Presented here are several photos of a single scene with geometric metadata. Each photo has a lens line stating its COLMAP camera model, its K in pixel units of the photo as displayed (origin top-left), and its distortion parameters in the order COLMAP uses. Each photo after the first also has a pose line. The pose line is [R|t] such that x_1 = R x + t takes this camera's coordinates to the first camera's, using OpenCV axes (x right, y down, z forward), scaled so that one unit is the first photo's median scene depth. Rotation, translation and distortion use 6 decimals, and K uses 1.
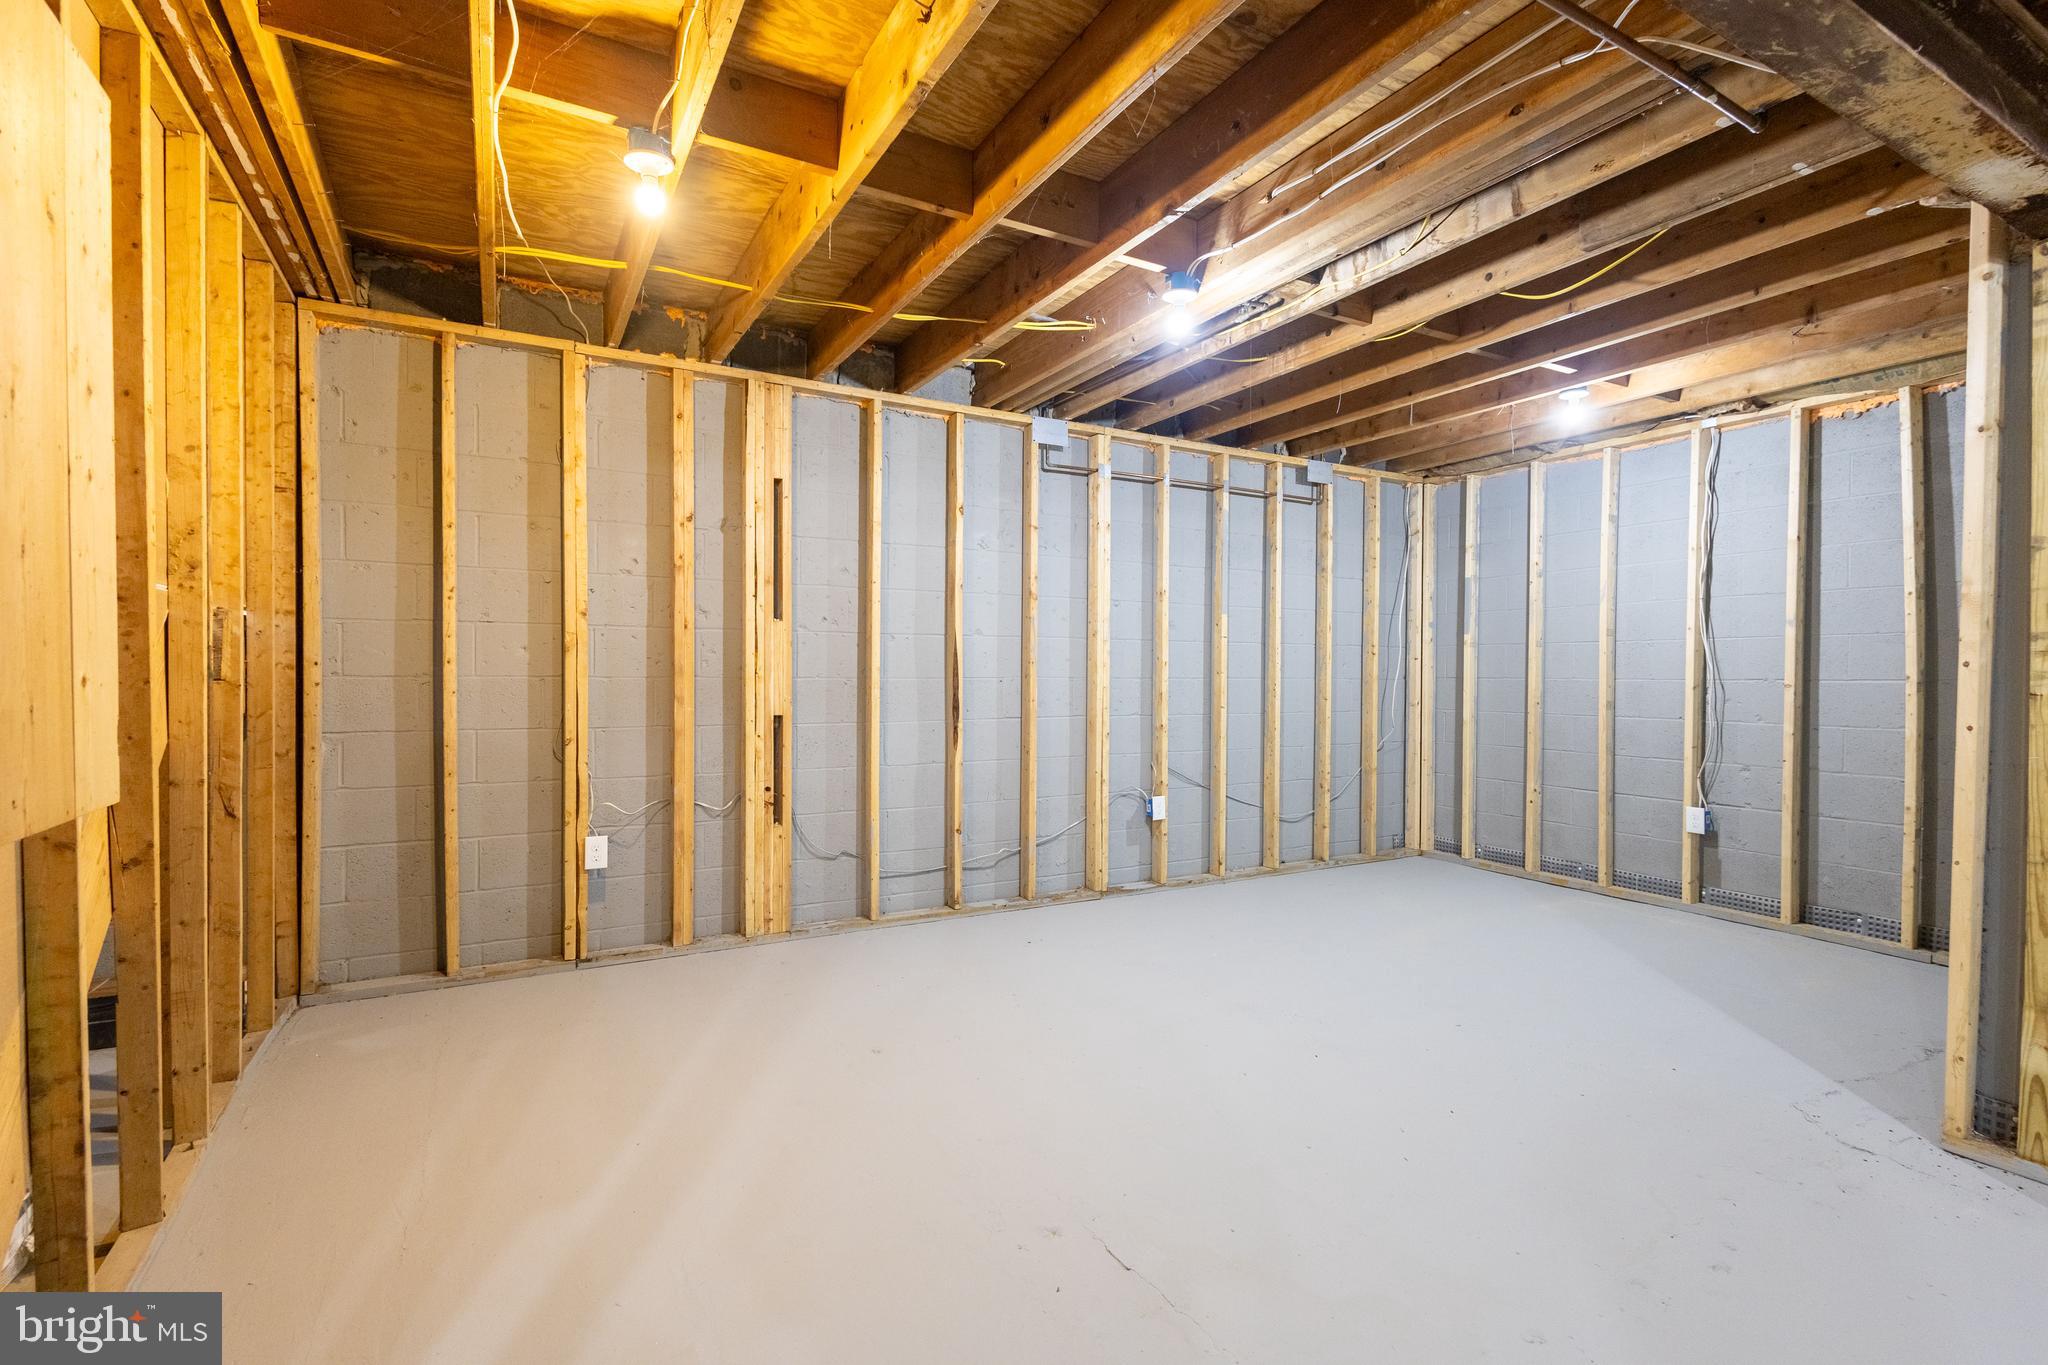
lens RADIAL K [[940.8, 0, 1019.2], [0, 940.8, 683.9], [0, 0, 1]] dist [0.009118, -0.000184]
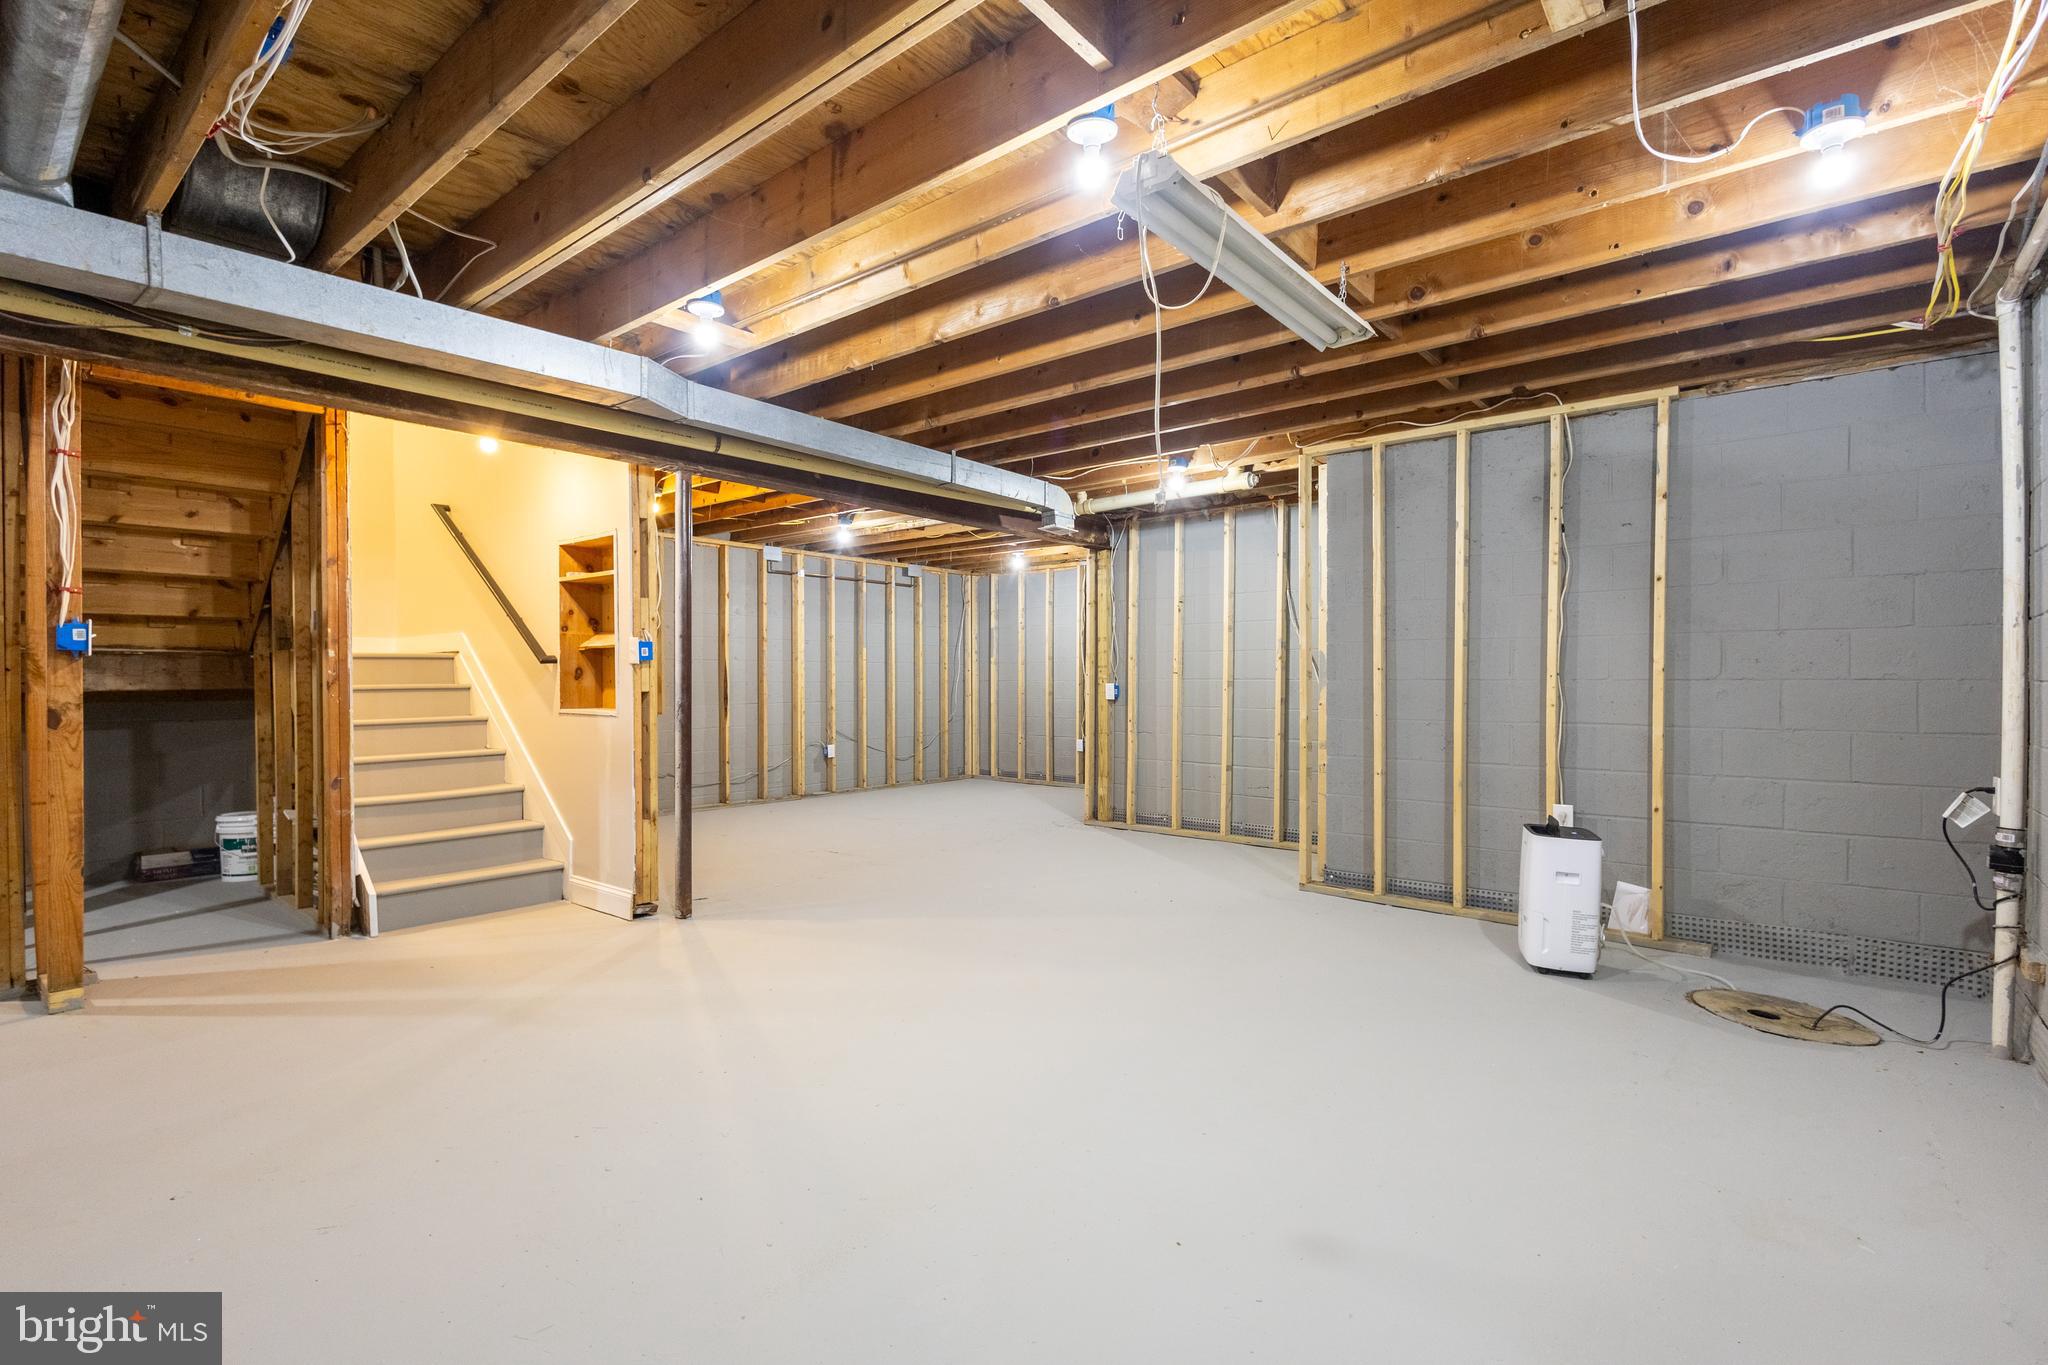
lens RADIAL K [[940.8, 0, 1019.2], [0, 940.8, 683.9], [0, 0, 1]] dist [0.009118, -0.000184]
pose [[0.931546, -0.009036, 0.363512, -0.181680], [0.010969, 0.999935, -0.003255, 0.007315], [-0.363459, 0.007019, 0.931584, -0.879903]]
